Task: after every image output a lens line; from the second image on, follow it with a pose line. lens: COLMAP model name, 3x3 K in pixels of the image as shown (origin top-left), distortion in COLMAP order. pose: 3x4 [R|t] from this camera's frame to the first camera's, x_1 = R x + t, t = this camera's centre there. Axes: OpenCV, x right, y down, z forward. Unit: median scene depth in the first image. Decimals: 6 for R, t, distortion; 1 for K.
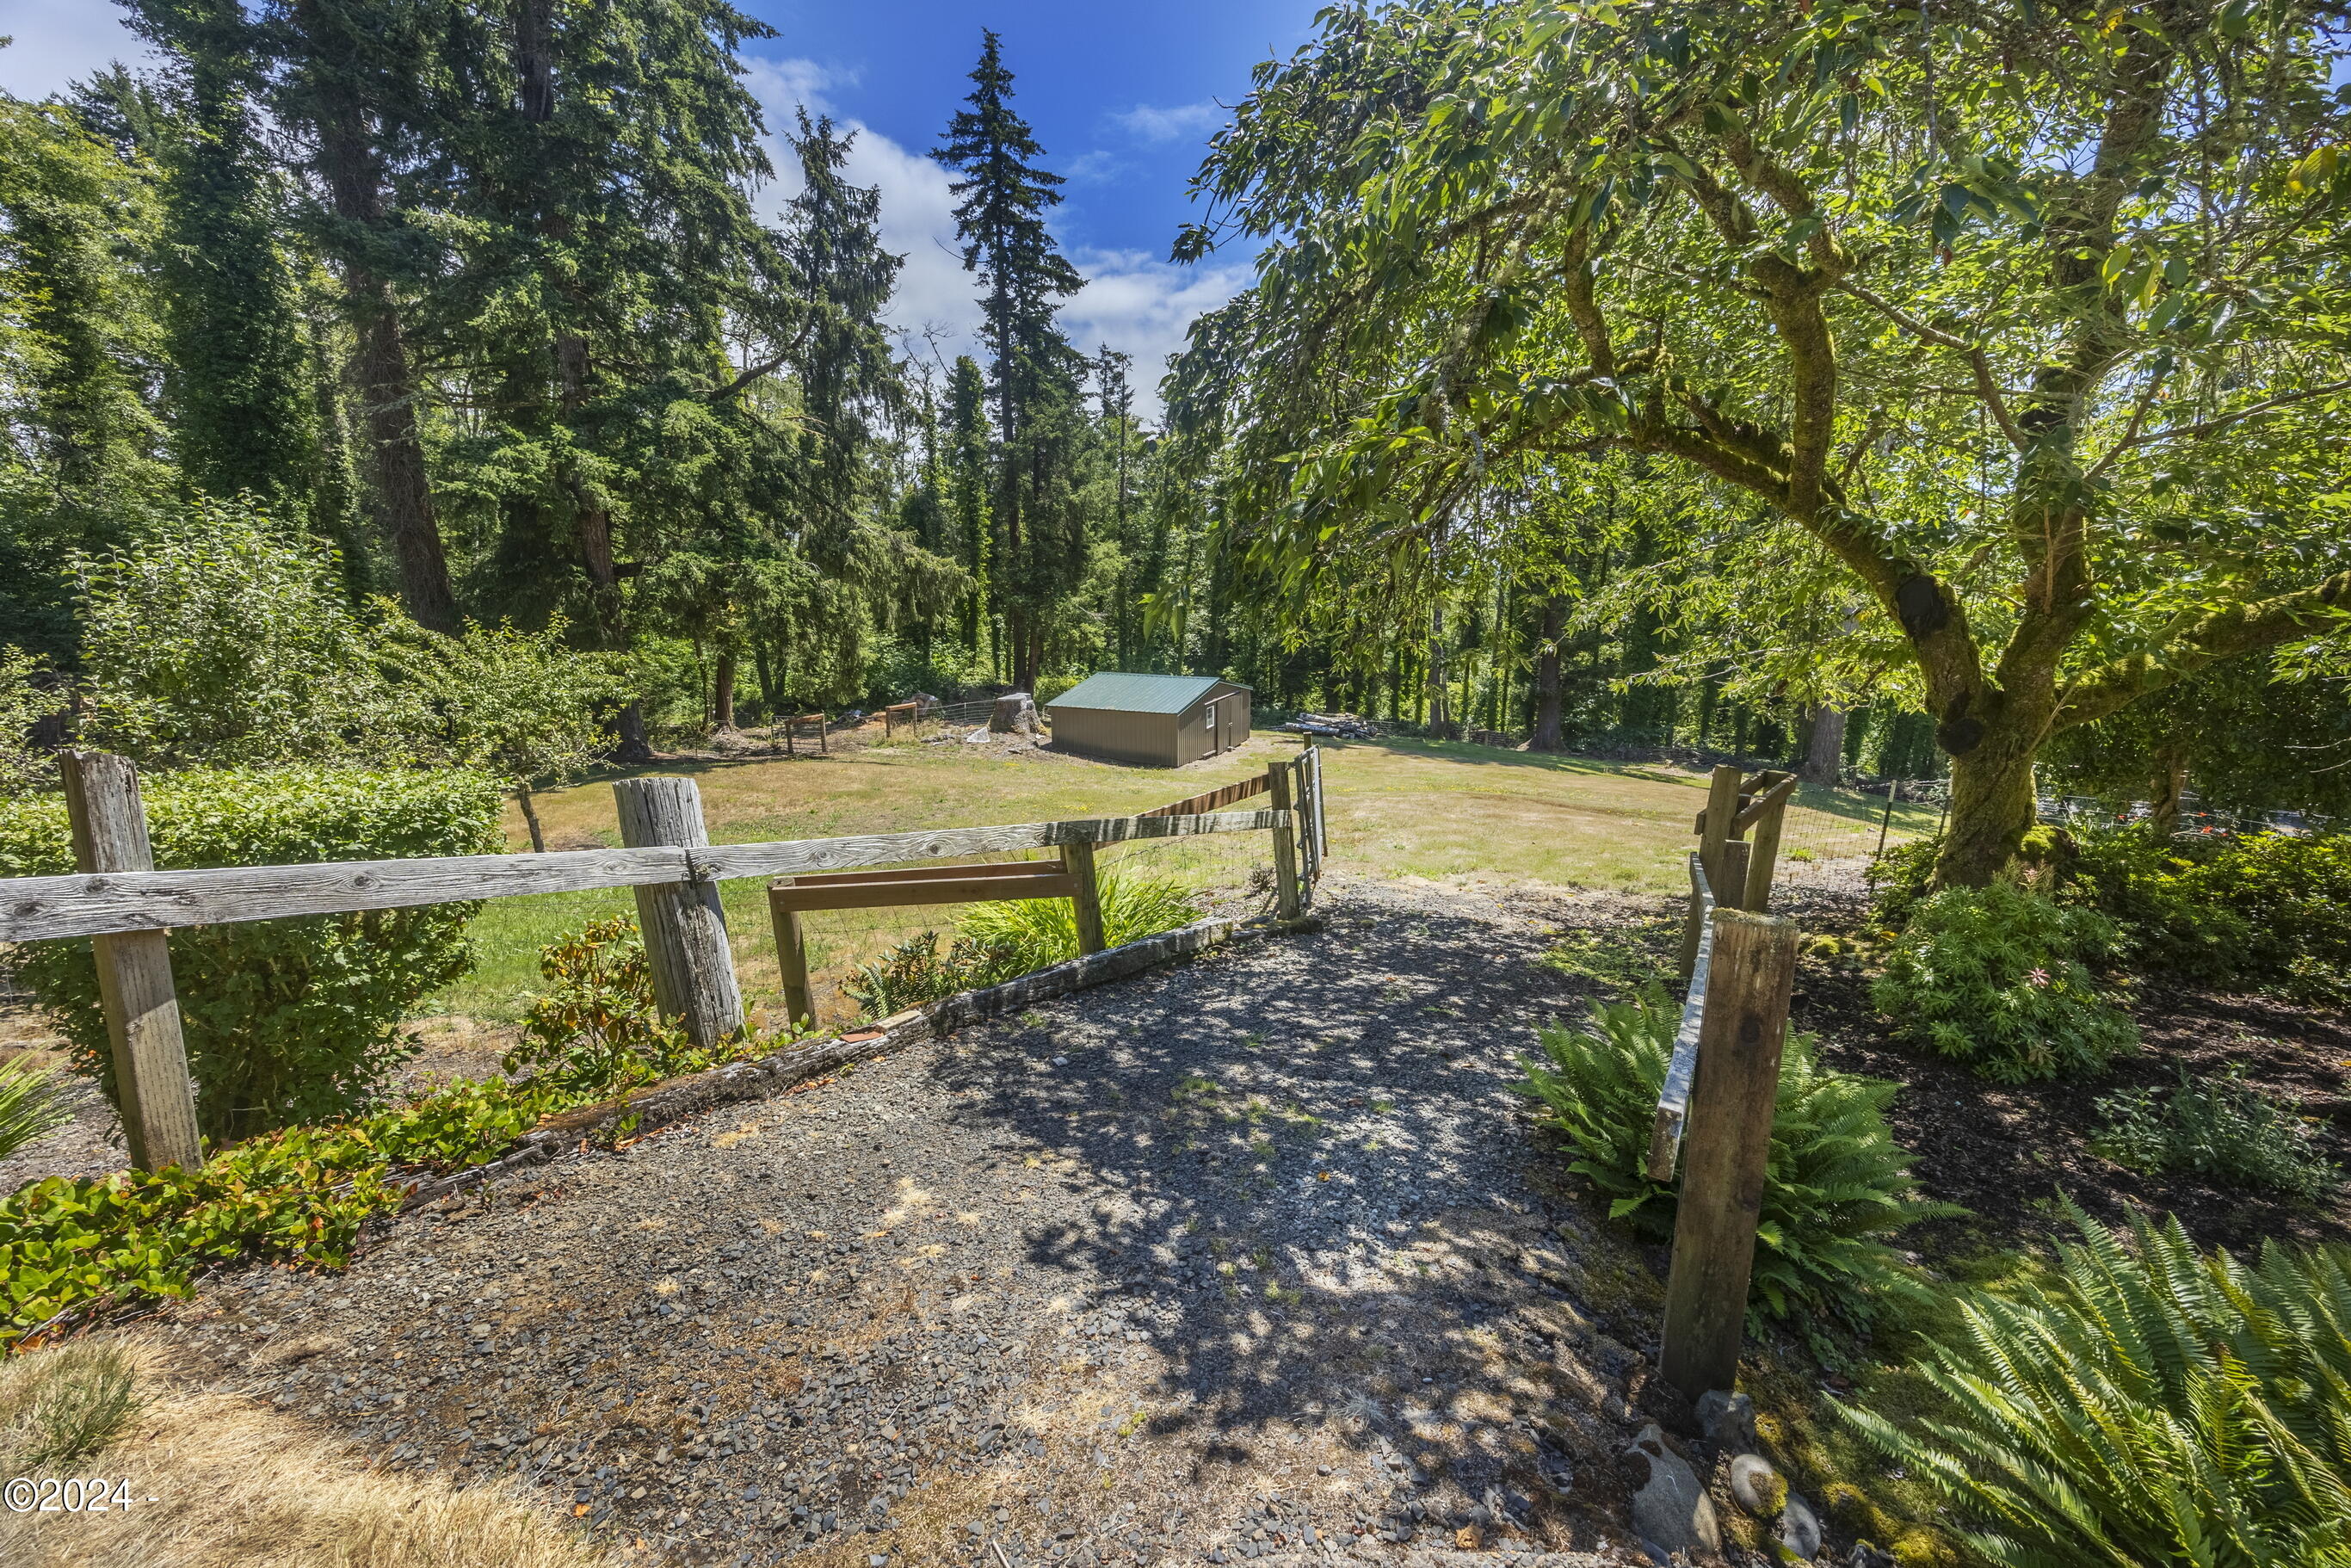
lens RADIAL K [[889.3, 0, 1184.9], [0, 889.3, 781.9], [0, 0, 1]] dist [-0.002884, -0.000566]
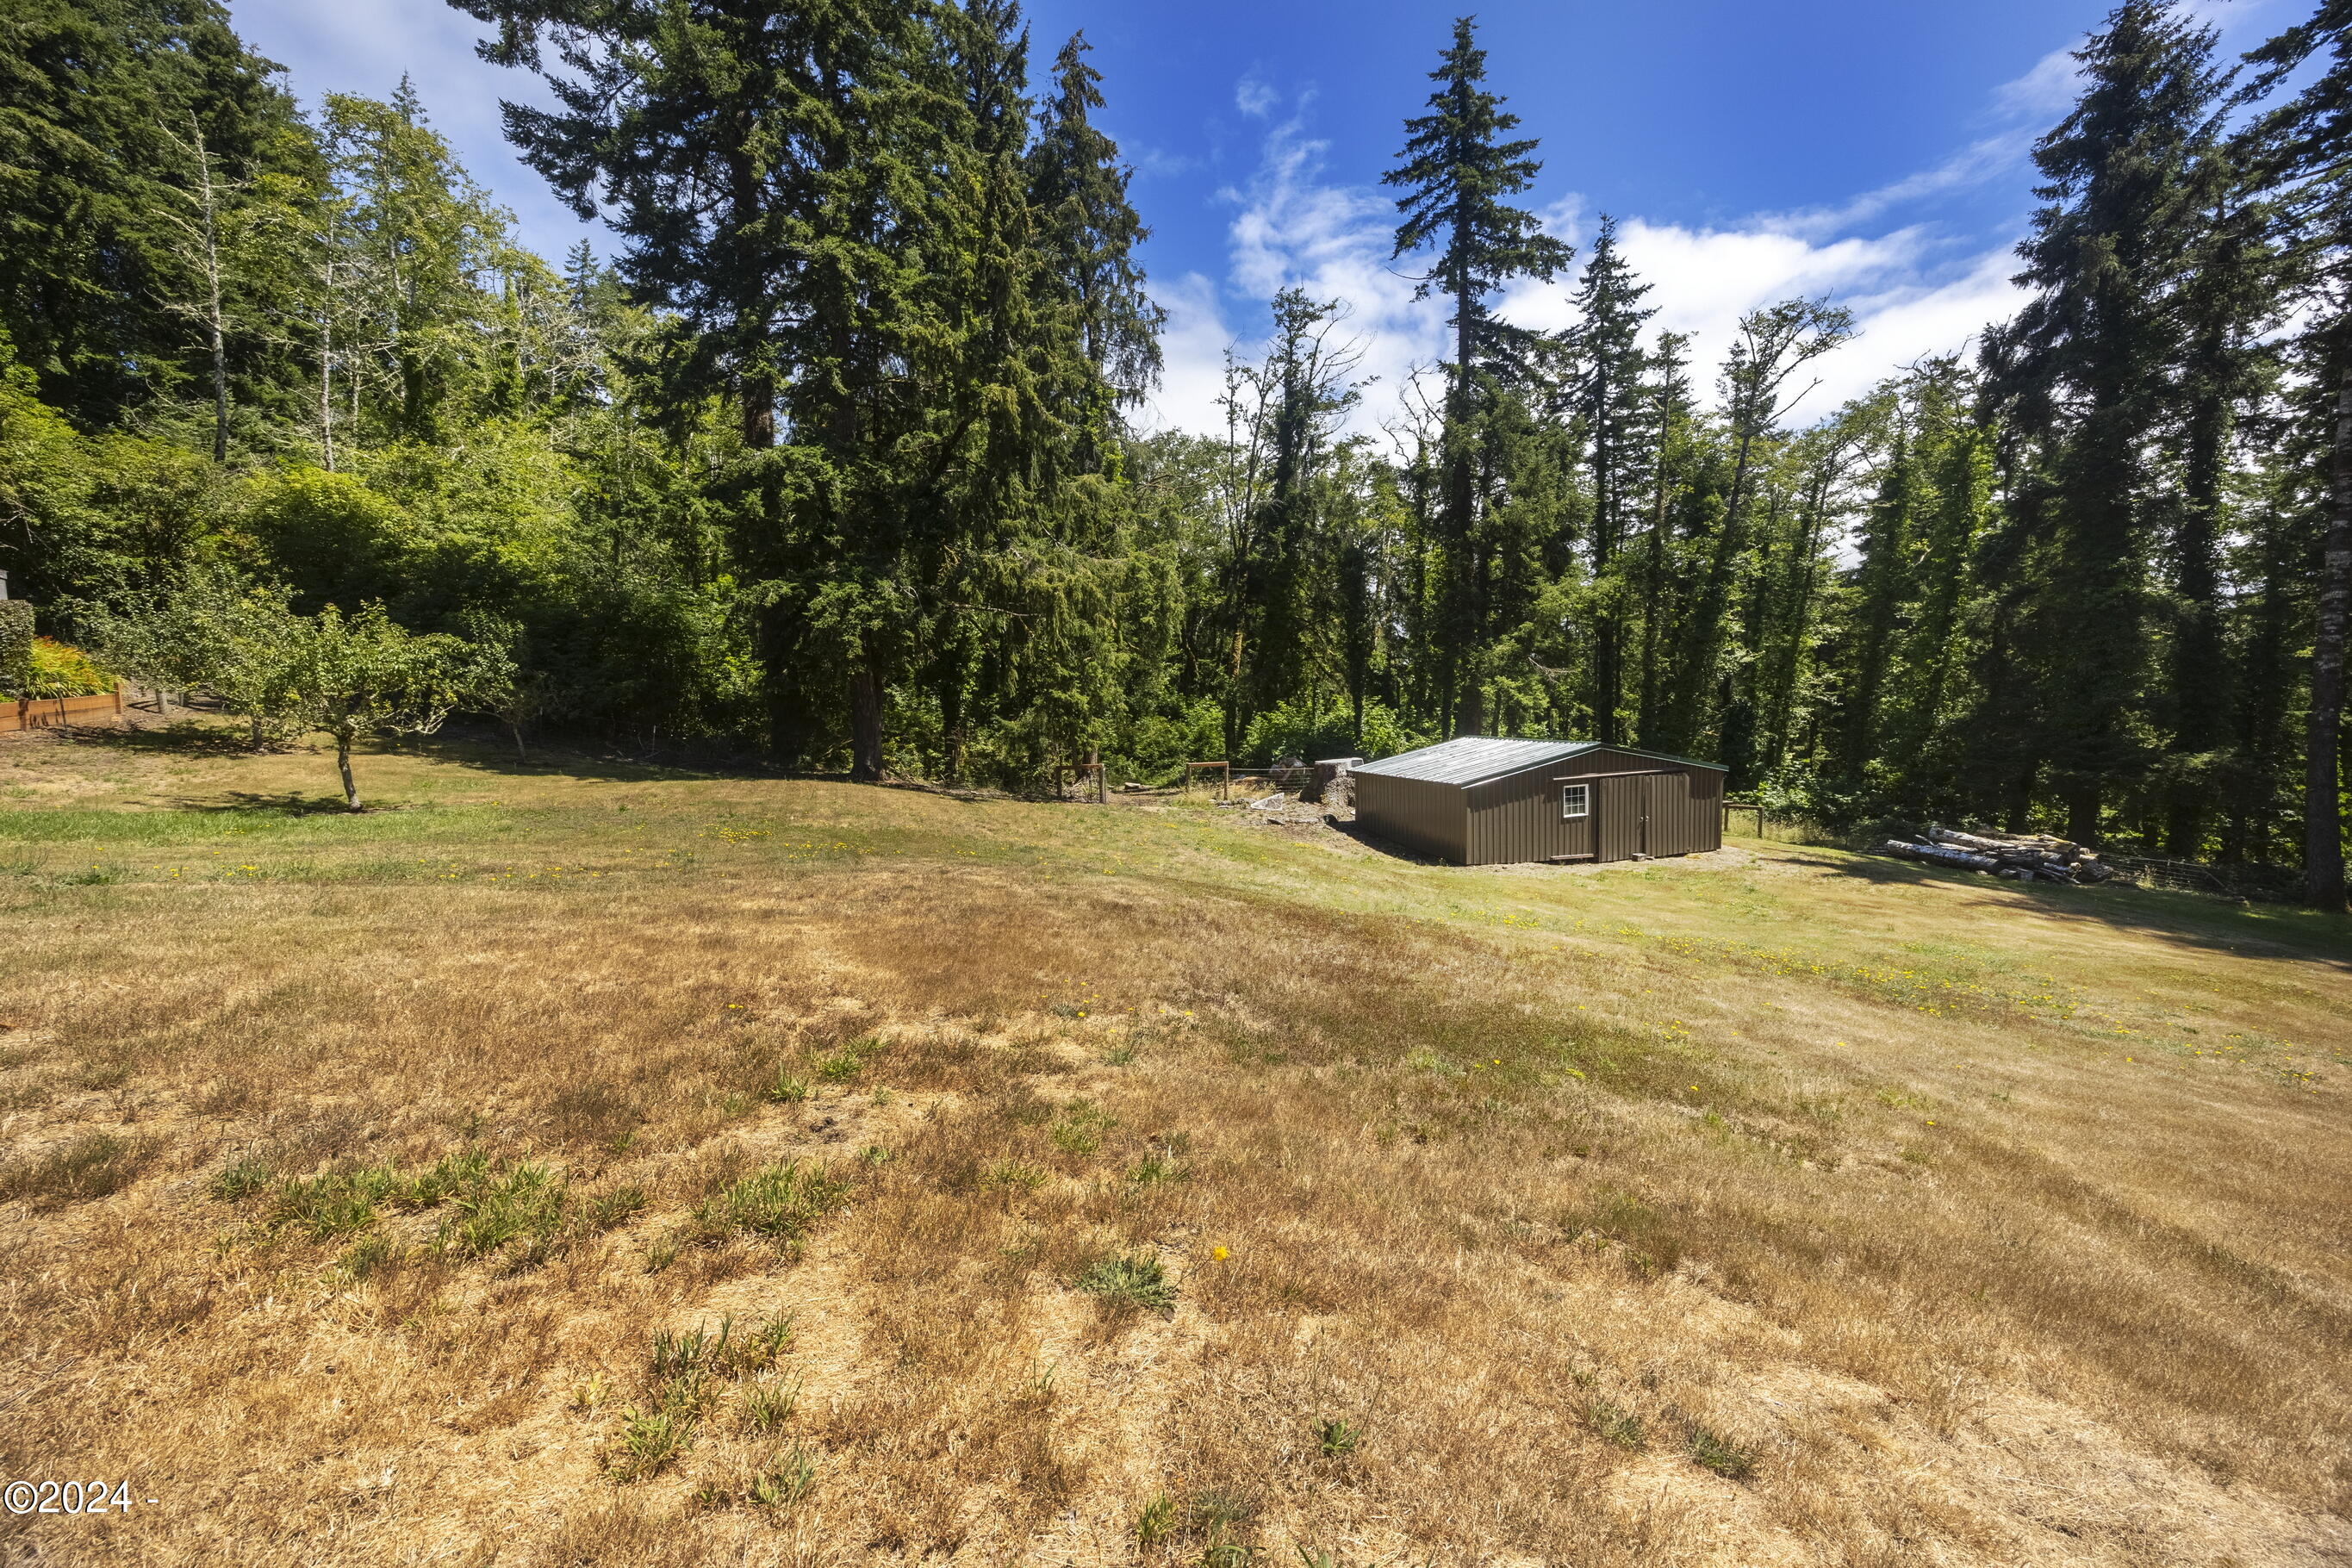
lens RADIAL K [[889.7, 0, 1185.5], [0, 889.7, 781.9], [0, 0, 1]] dist [-0.002884, -0.000566]
pose [[0.687208, 0.060969, -0.723898, 0.291473], [-0.140505, 0.988811, -0.050103, -0.015817], [0.712743, 0.136143, 0.688086, 0.322134]]
